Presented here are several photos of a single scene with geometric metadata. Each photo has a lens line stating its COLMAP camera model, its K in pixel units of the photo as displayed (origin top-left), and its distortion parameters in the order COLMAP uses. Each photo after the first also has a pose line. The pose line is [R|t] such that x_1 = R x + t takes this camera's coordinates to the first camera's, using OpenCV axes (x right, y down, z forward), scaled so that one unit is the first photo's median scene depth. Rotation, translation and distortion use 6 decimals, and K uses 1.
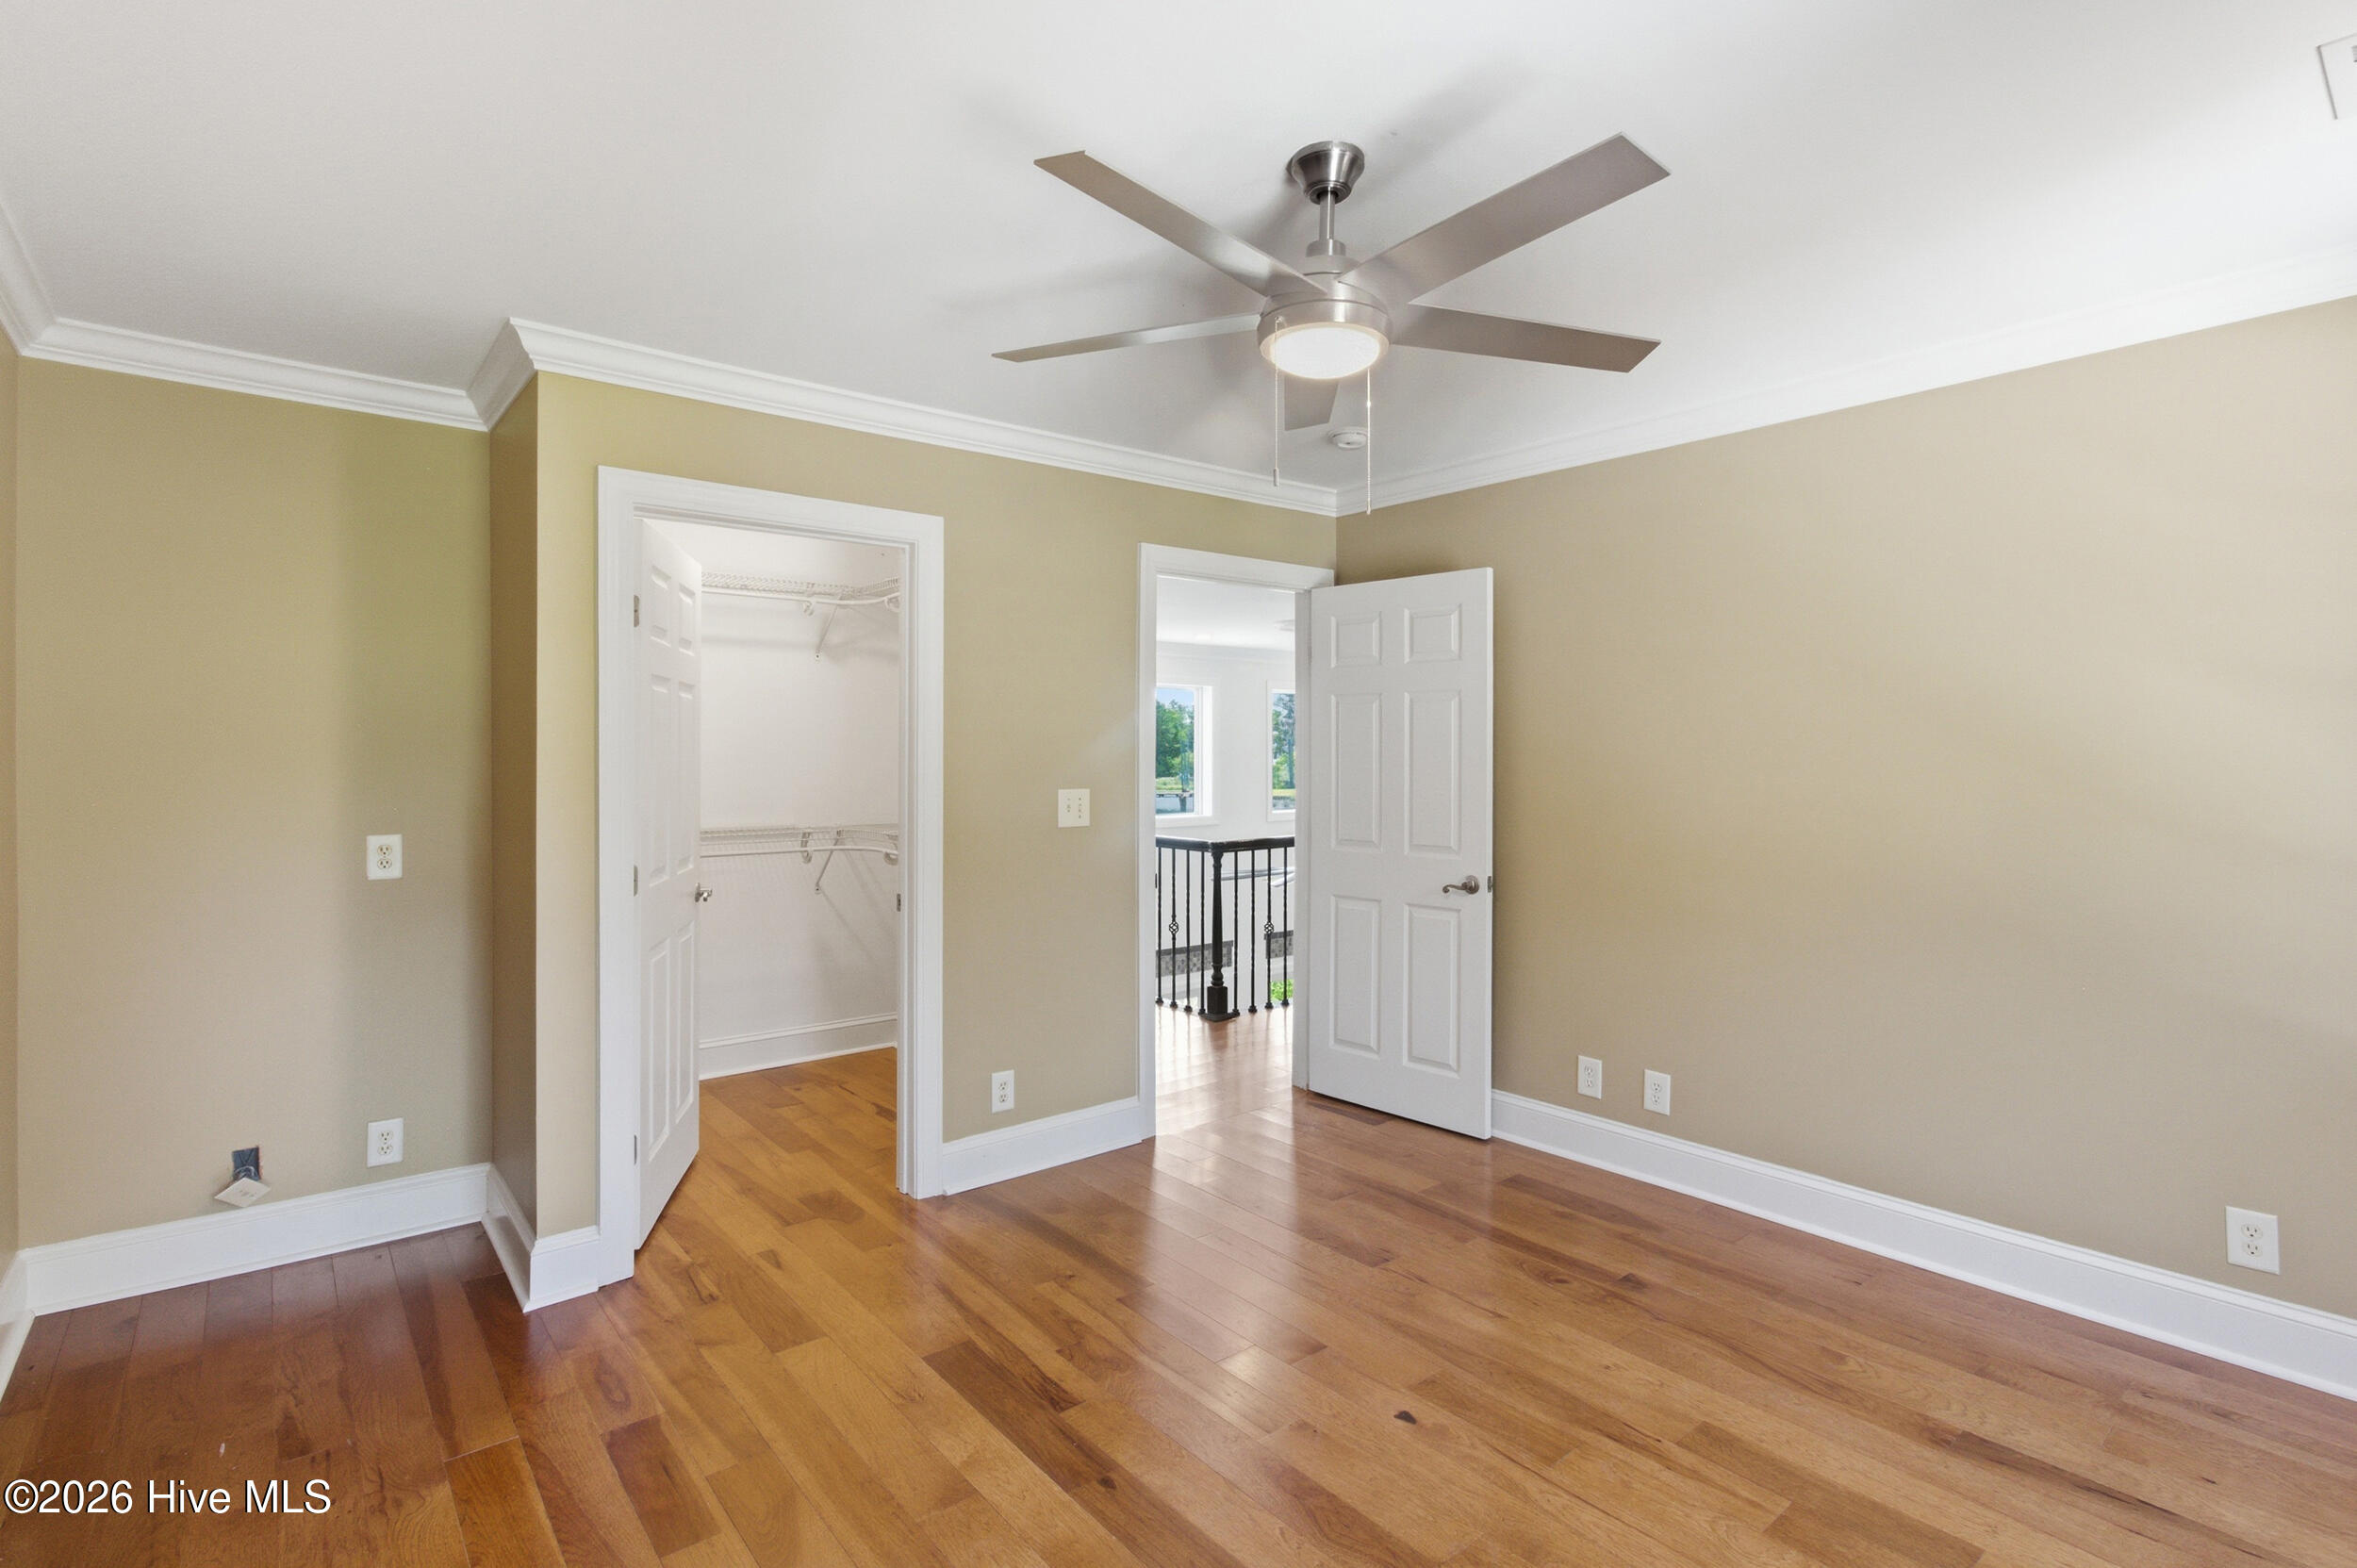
lens RADIAL K [[1099.3, 0, 1184.4], [0, 1099.3, 760.6], [0, 0, 1]] dist [0.000942, 0.000157]
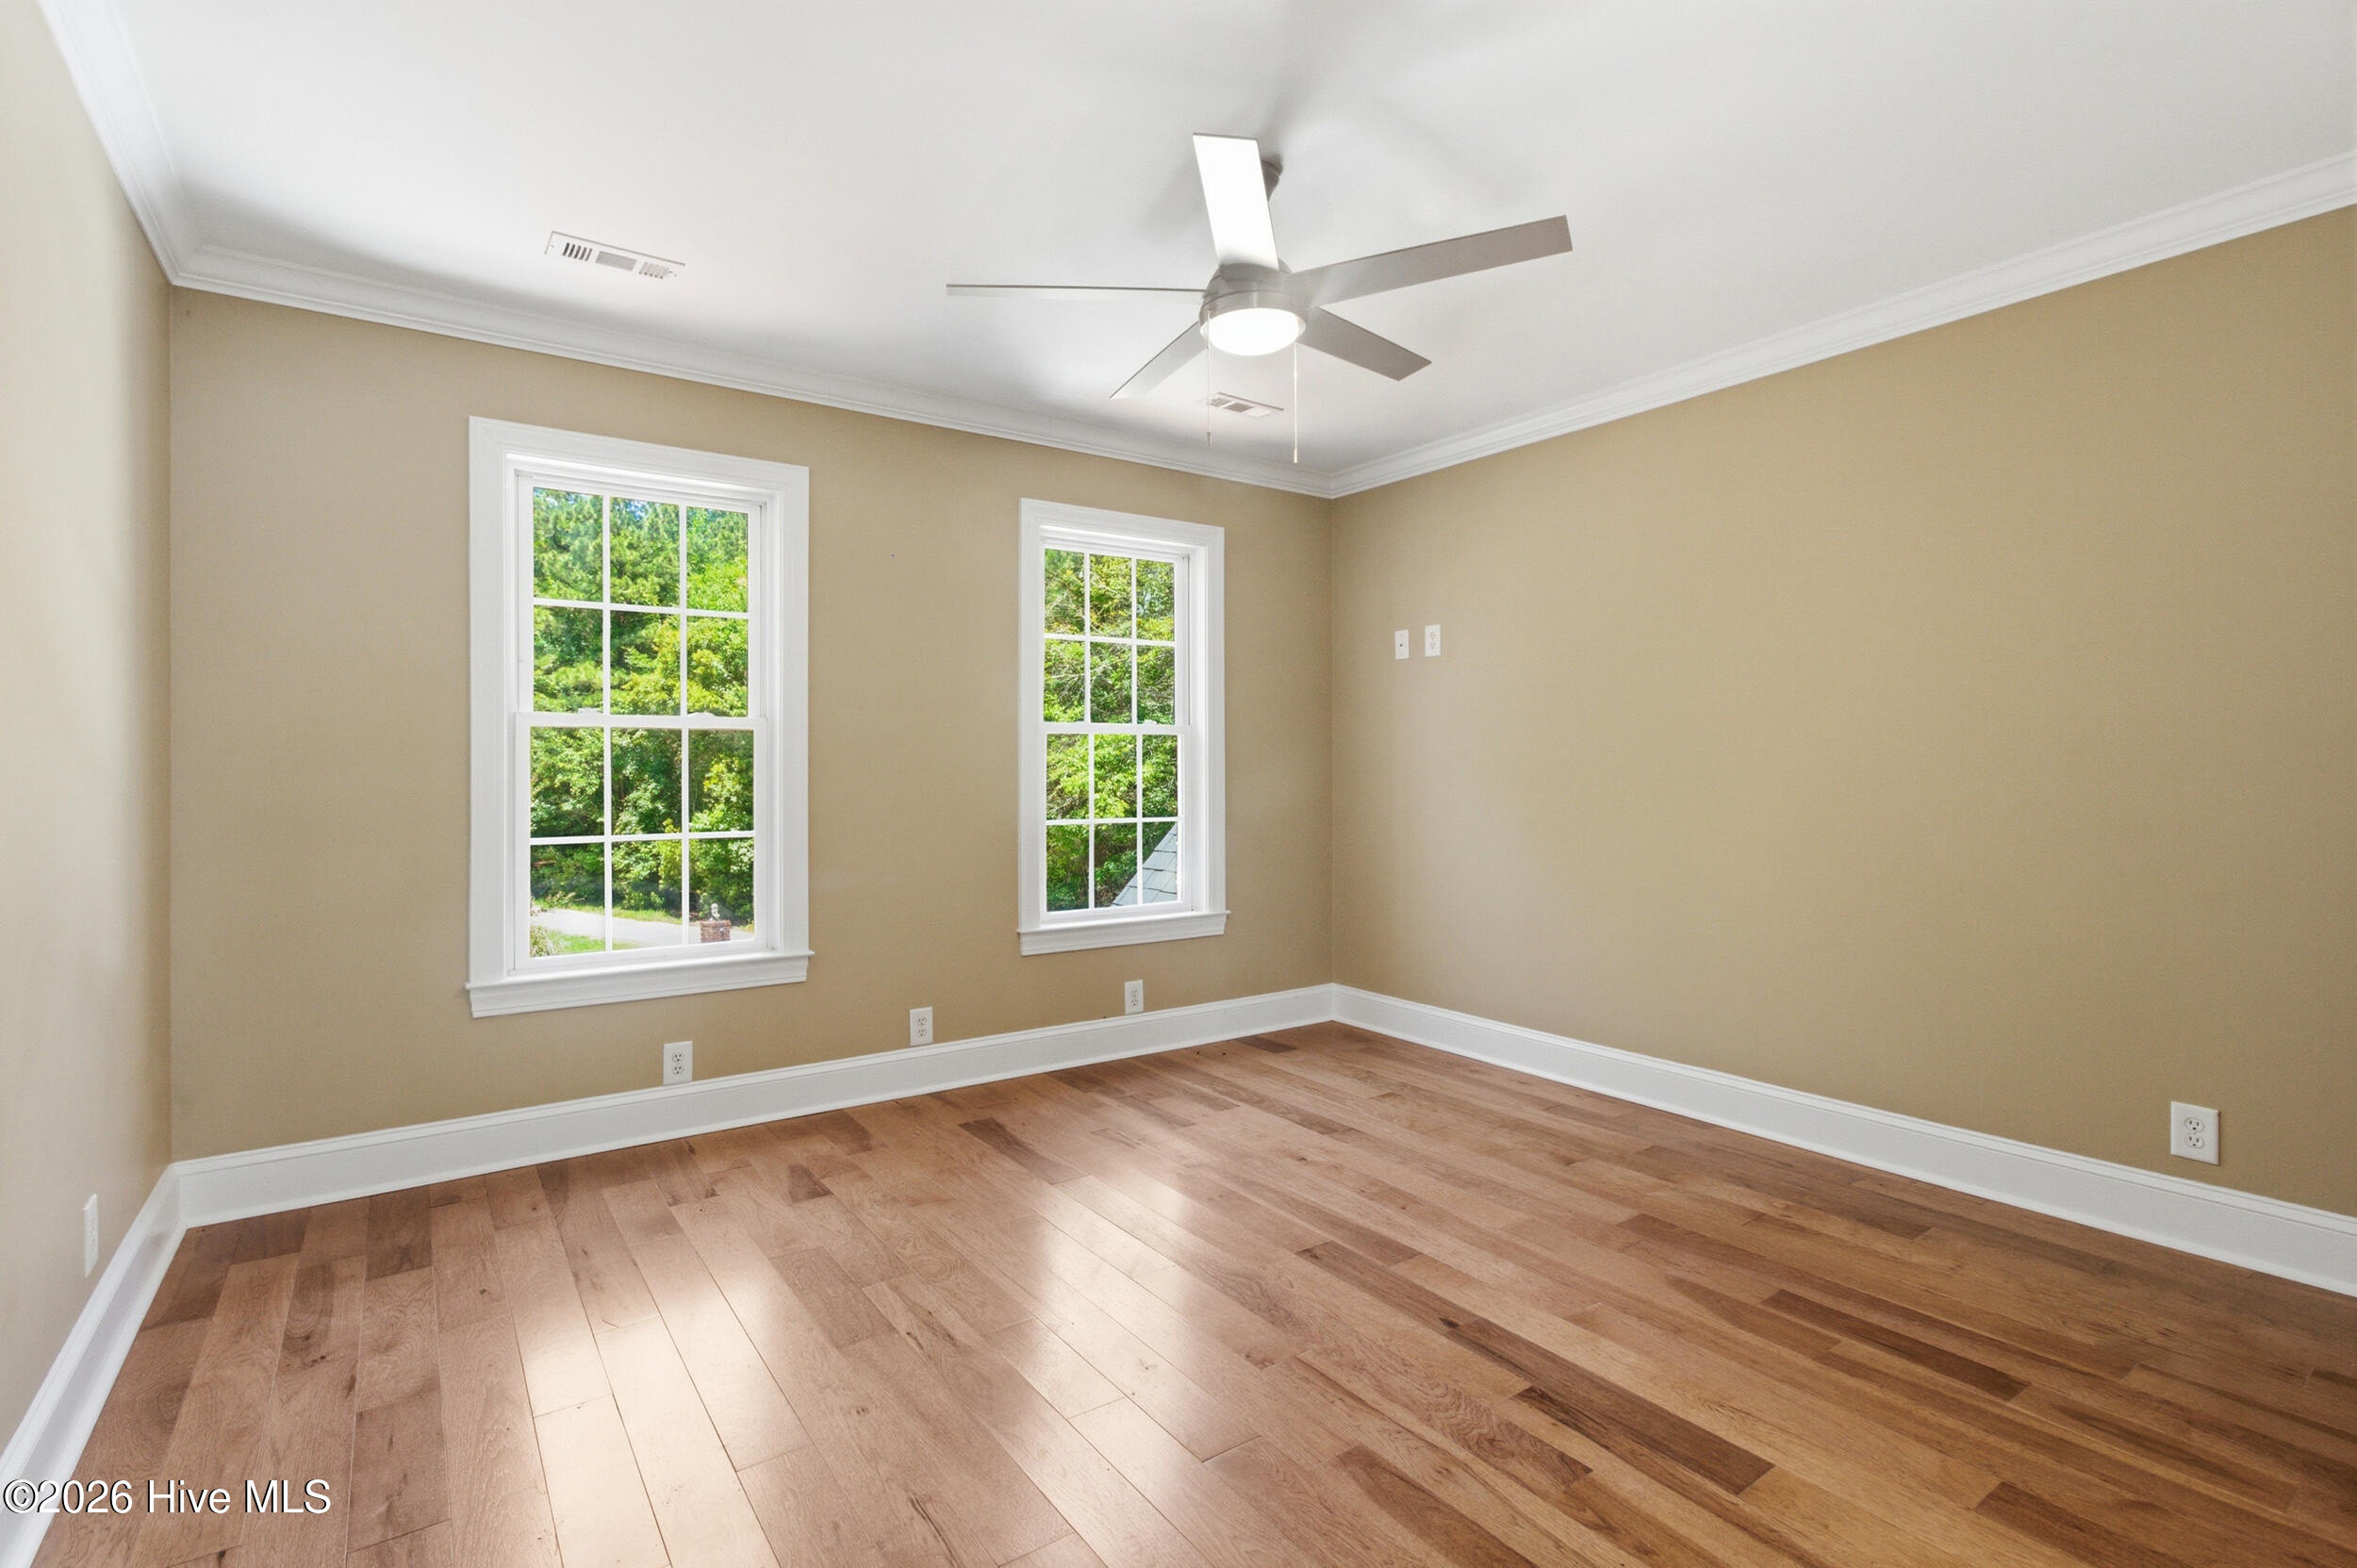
lens RADIAL K [[1099.3, 0, 1184.4], [0, 1099.3, 760.6], [0, 0, 1]] dist [0.000942, 0.000157]
pose [[-0.997507, 0.003392, 0.070488, 0.104592], [0.003093, 0.999986, -0.004343, 0.095407], [-0.070502, -0.004114, -0.997503, 1.951038]]
